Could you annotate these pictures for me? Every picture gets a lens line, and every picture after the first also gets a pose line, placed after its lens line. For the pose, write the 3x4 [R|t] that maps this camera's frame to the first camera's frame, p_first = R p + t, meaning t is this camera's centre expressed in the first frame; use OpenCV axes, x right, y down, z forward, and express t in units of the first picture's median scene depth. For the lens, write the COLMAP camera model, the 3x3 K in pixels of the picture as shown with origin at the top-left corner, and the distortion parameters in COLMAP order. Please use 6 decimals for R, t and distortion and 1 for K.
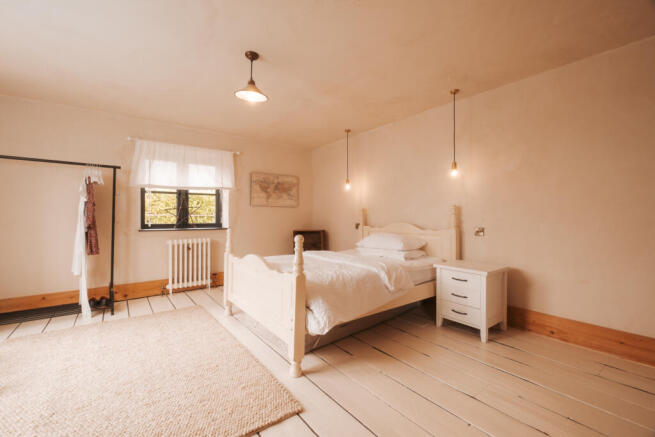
lens RADIAL K [[284.9, 0, 326.3], [0, 284.9, 213.9], [0, 0, 1]] dist [0.002045, 0.000060]
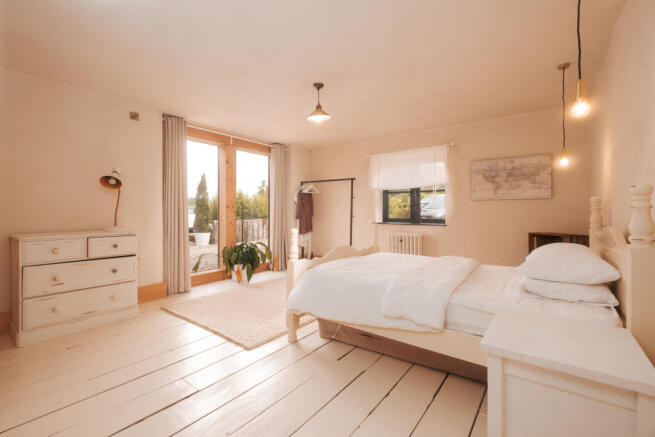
lens RADIAL K [[284.9, 0, 325.4], [0, 284.9, 219.2], [0, 0, 1]] dist [0.002045, 0.000060]
pose [[0.273582, 0.023440, -0.961563, 0.448451], [0.012087, 0.999540, 0.027805, 0.000020], [0.961773, -0.019230, 0.273173, 0.325097]]
